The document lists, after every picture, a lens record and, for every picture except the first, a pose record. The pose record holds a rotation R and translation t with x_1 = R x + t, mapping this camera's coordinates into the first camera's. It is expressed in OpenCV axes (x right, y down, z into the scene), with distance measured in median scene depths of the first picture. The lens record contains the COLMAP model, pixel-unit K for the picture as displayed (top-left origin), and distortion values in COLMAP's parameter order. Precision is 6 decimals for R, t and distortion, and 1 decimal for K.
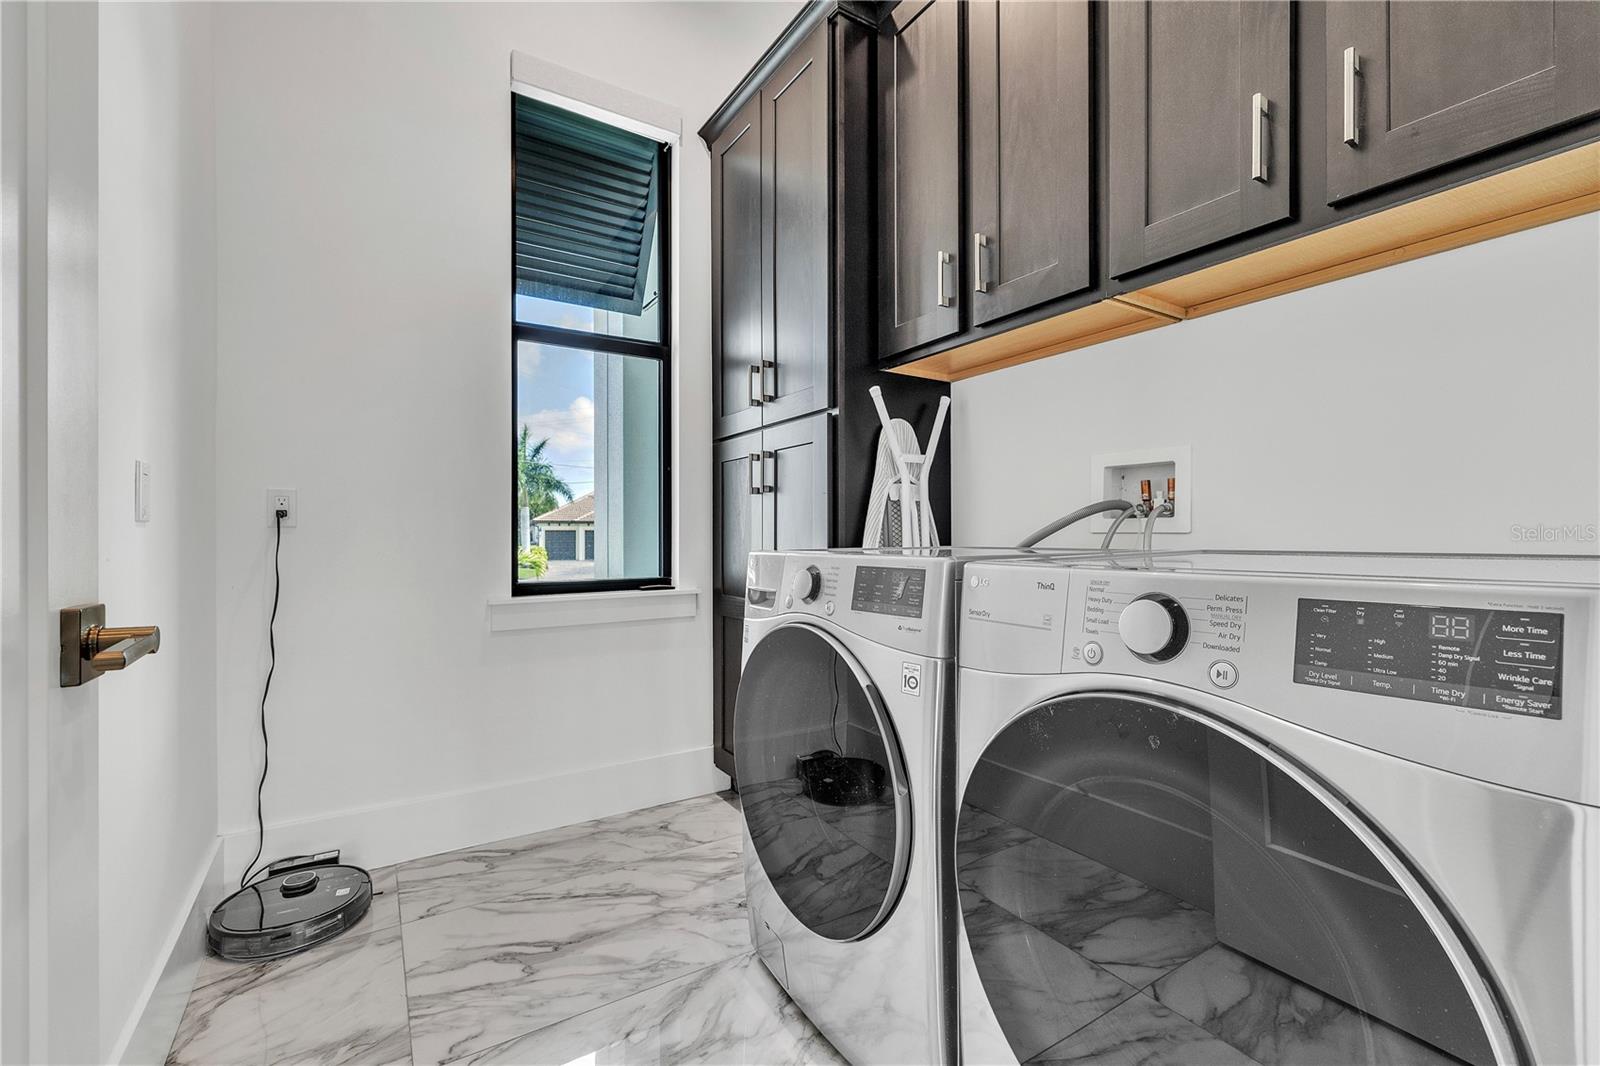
lens RADIAL K [[669.5, 0, 794.9], [0, 669.5, 534.0], [0, 0, 1]] dist [0.001499, 0.000304]
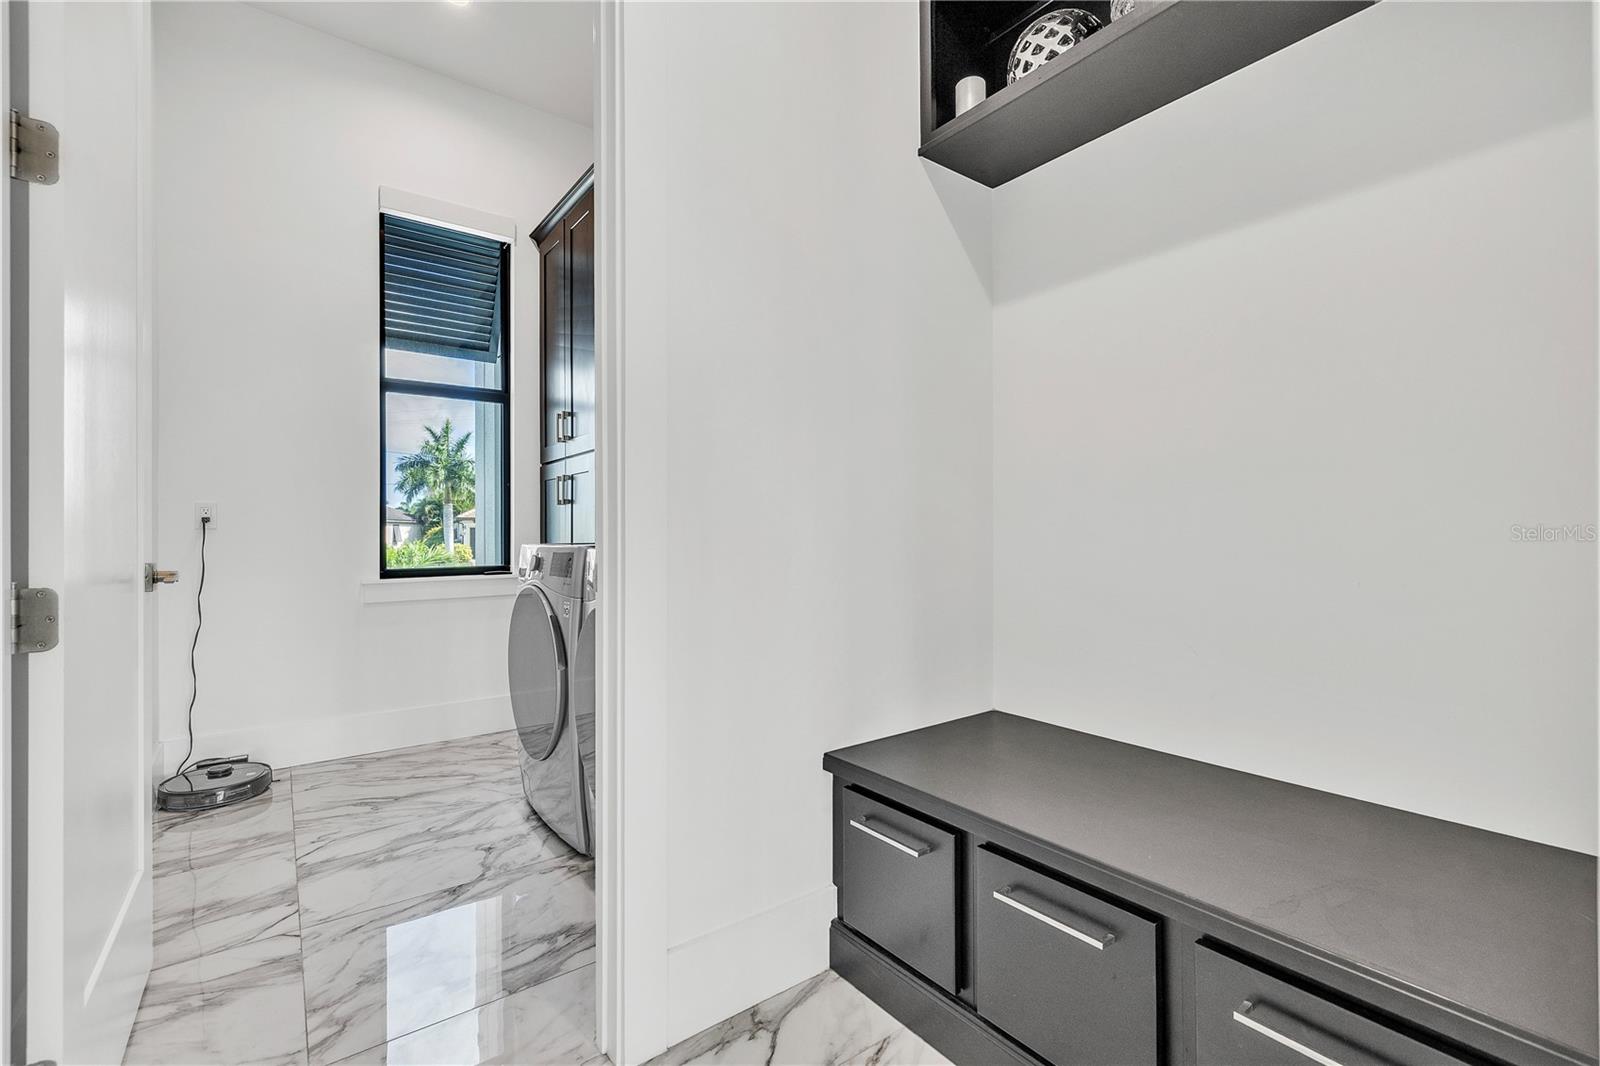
lens RADIAL K [[688.2, 0, 807.3], [0, 688.2, 531.3], [0, 0, 1]] dist [-0.005664, 0.000139]
pose [[0.995893, -0.000402, 0.090535, 0.362422], [0.000383, 1.000000, 0.000227, -0.004363], [-0.090535, -0.000191, 0.995893, -0.542693]]
